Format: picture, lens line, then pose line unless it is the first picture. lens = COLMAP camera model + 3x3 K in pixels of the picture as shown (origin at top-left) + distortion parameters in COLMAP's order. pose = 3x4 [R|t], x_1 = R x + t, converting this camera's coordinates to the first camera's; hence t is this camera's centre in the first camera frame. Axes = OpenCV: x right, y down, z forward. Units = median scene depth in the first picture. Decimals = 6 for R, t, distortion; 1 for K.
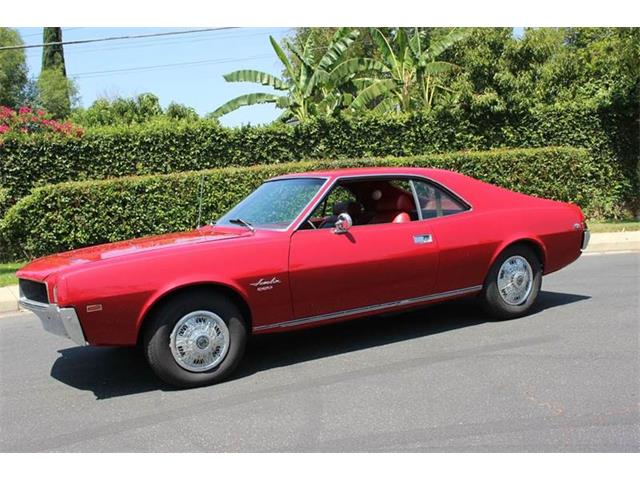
lens RADIAL K [[701.8, 0, 320.0], [0, 701.8, 240.0], [0, 0, 1]] dist [-0.085717, 0.045503]
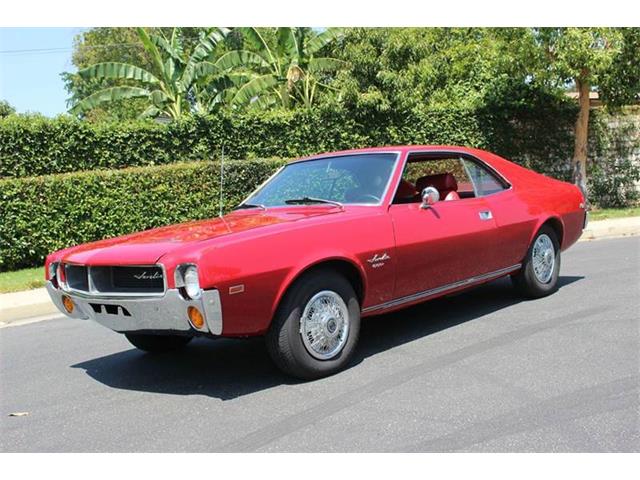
lens RADIAL K [[770.7, 0, 320.0], [0, 770.7, 240.0], [0, 0, 1]] dist [-0.070633, 0.046040]
pose [[0.952796, -0.031363, 0.301987, -0.155037], [0.041895, 0.998717, -0.028461, 0.020857], [-0.300706, 0.039769, 0.952887, 0.018171]]
